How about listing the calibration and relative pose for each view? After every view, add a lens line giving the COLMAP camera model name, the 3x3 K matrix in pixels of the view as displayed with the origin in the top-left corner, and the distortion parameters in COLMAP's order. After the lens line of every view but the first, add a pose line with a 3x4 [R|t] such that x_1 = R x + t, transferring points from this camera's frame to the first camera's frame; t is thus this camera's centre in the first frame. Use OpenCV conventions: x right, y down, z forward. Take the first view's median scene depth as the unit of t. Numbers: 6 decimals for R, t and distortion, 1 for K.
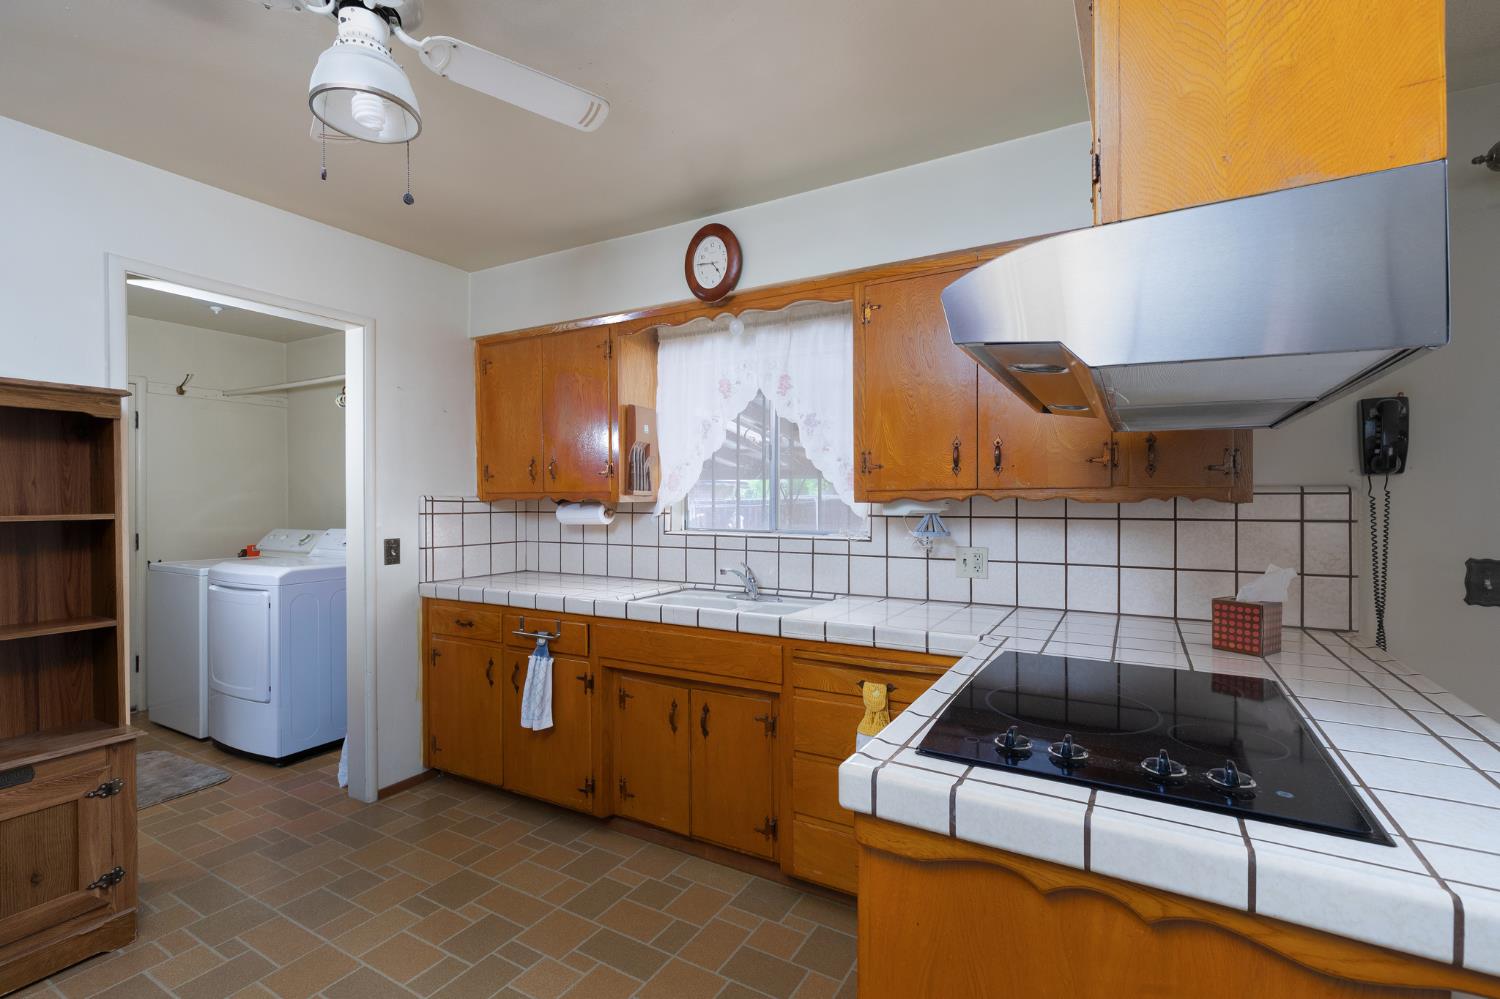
lens RADIAL K [[688.9, 0, 761.9], [0, 688.9, 498.6], [0, 0, 1]] dist [0.001602, 0.000041]
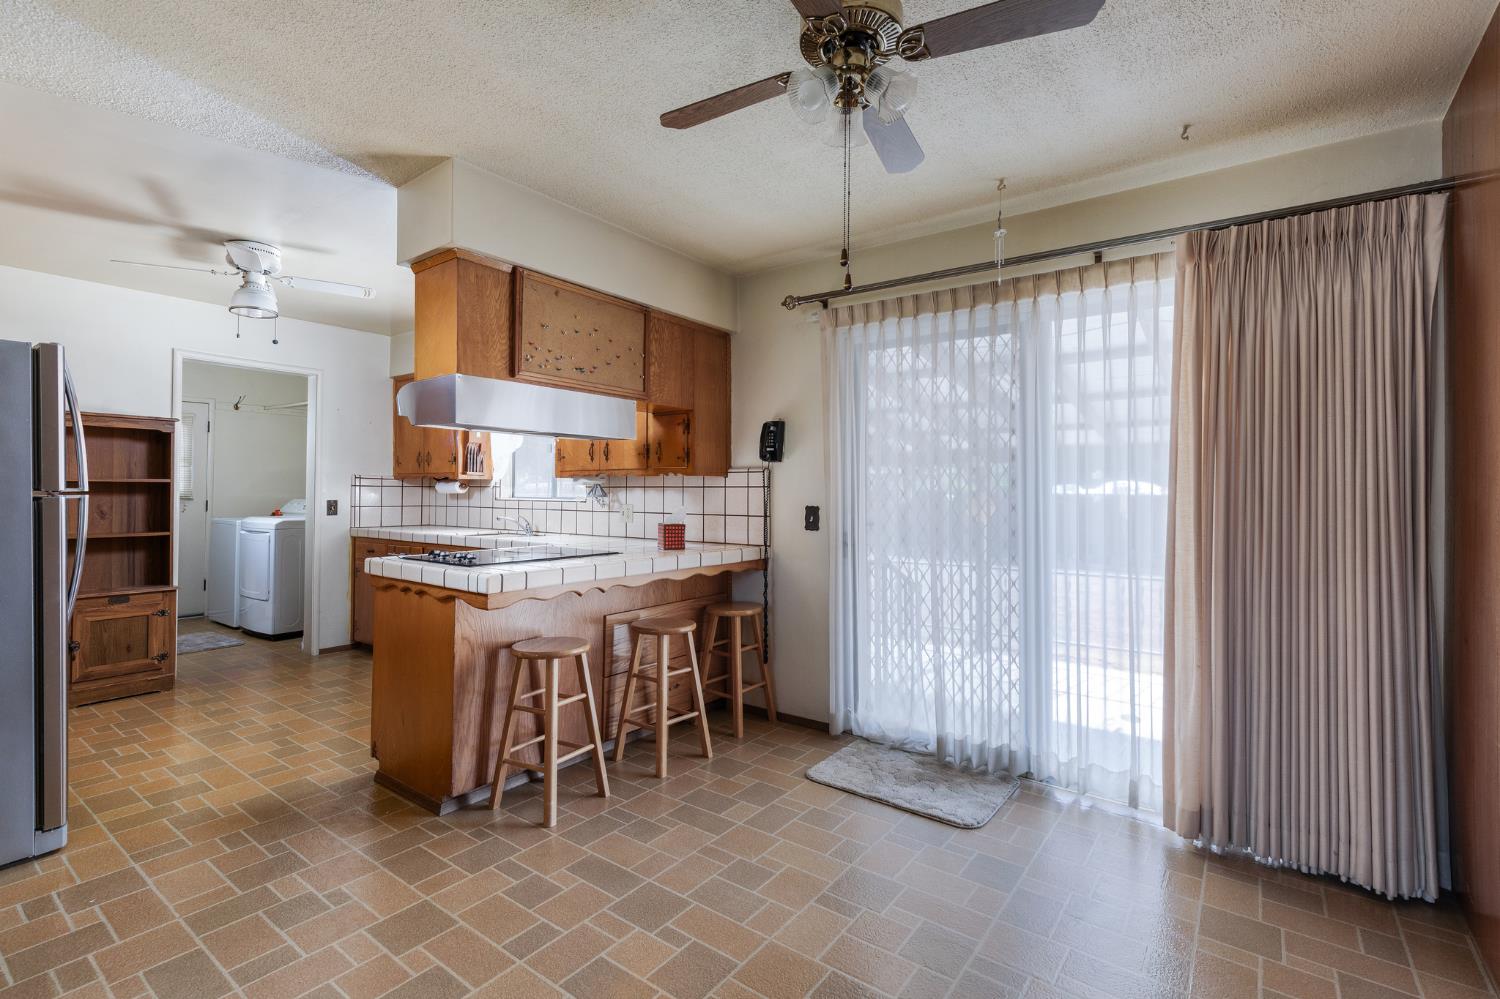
lens RADIAL K [[688.9, 0, 752.0], [0, 688.9, 478.4], [0, 0, 1]] dist [0.001602, 0.000041]
pose [[0.994034, 0.005579, -0.108924, 0.707070], [-0.007694, 0.999790, -0.019007, 0.031456], [0.108795, 0.019732, 0.993868, -0.595973]]
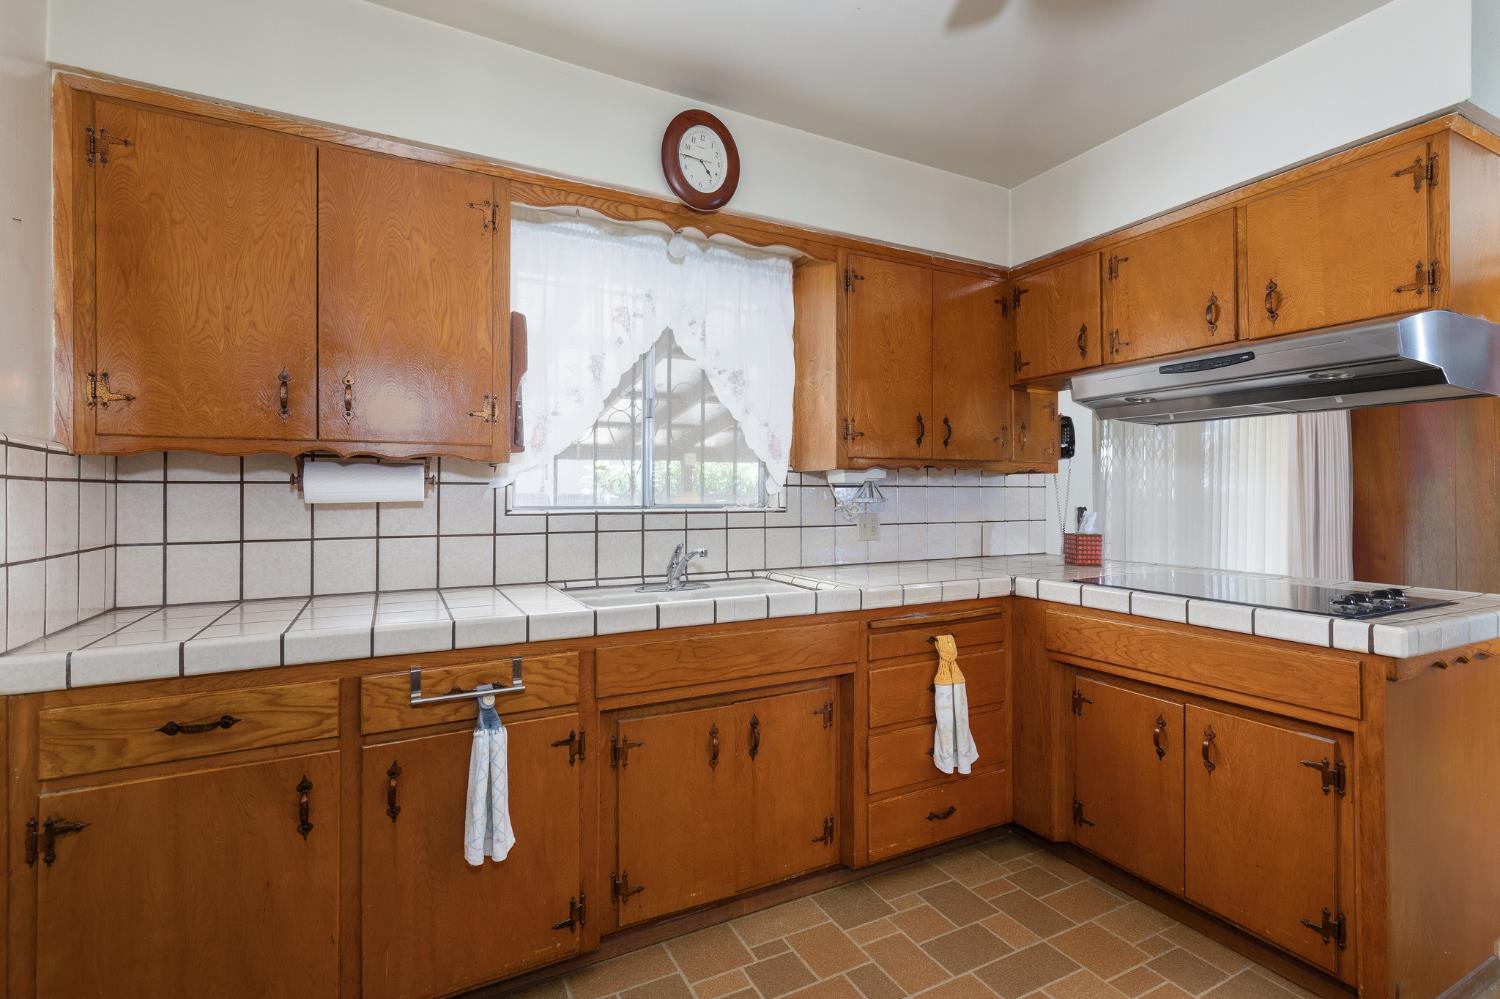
lens RADIAL K [[688.9, 0, 755.0], [0, 688.9, 490.4], [0, 0, 1]] dist [0.001602, 0.000041]
pose [[0.531554, 0.006976, 0.846995, -0.654550], [0.001537, 0.999956, -0.009201, 0.038590], [-0.847023, 0.006193, 0.531521, 0.495926]]
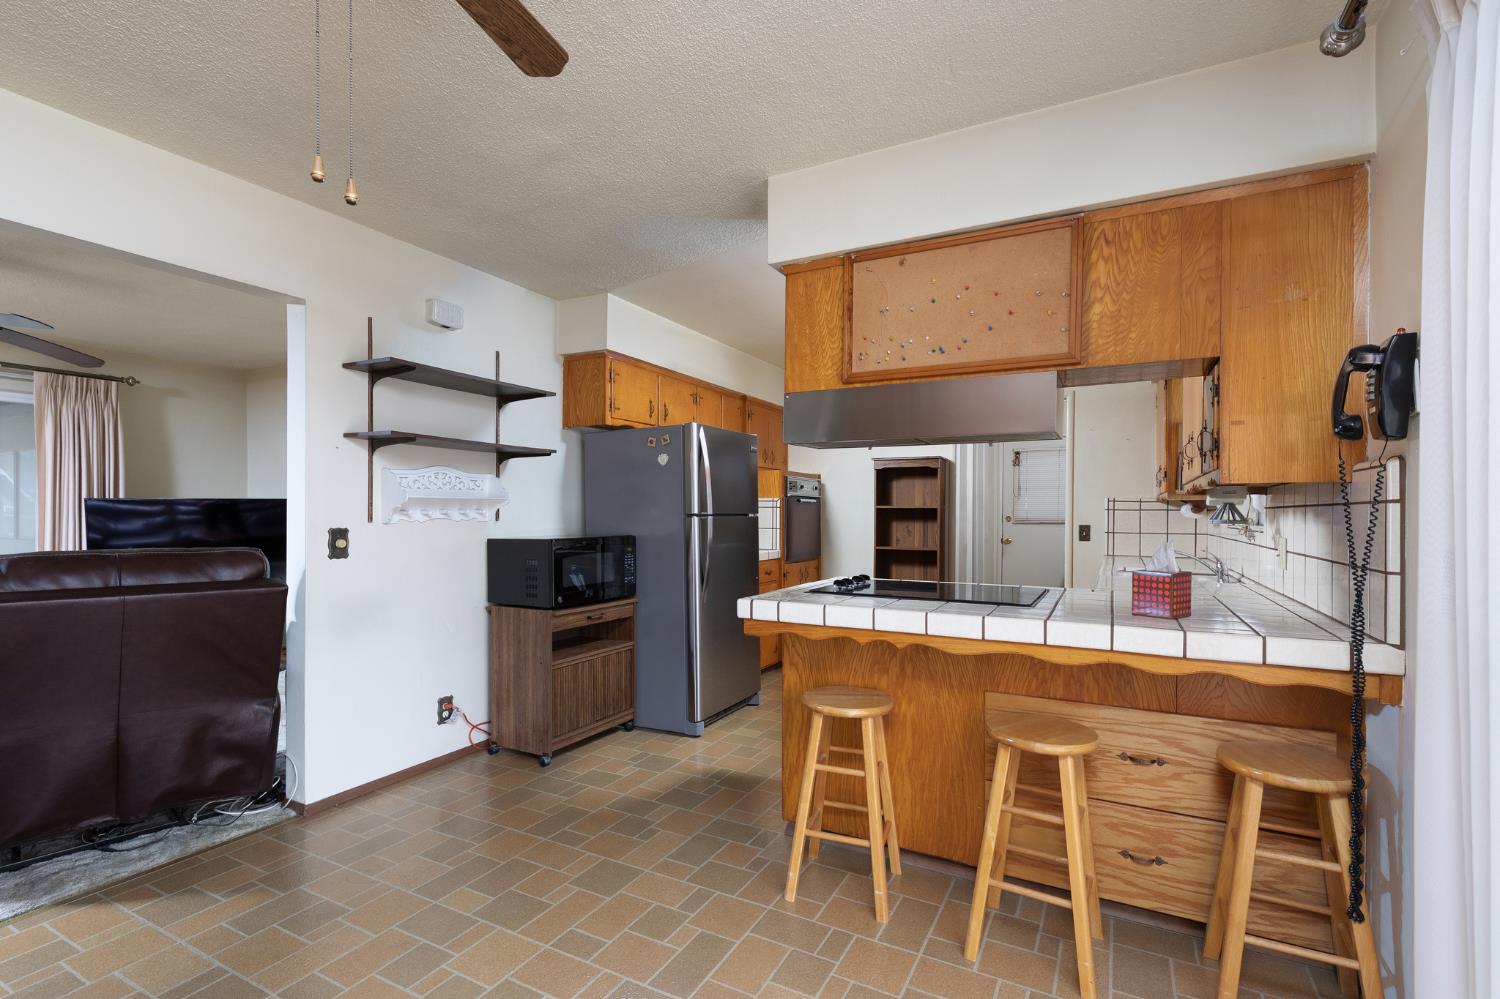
lens RADIAL K [[688.9, 0, 750.8], [0, 688.9, 514.7], [0, 0, 1]] dist [0.001602, 0.000041]
pose [[0.026791, 0.004941, -0.999629, 1.115849], [-0.004184, 0.999980, 0.004830, 0.032011], [0.999632, 0.004053, 0.026811, 0.195374]]
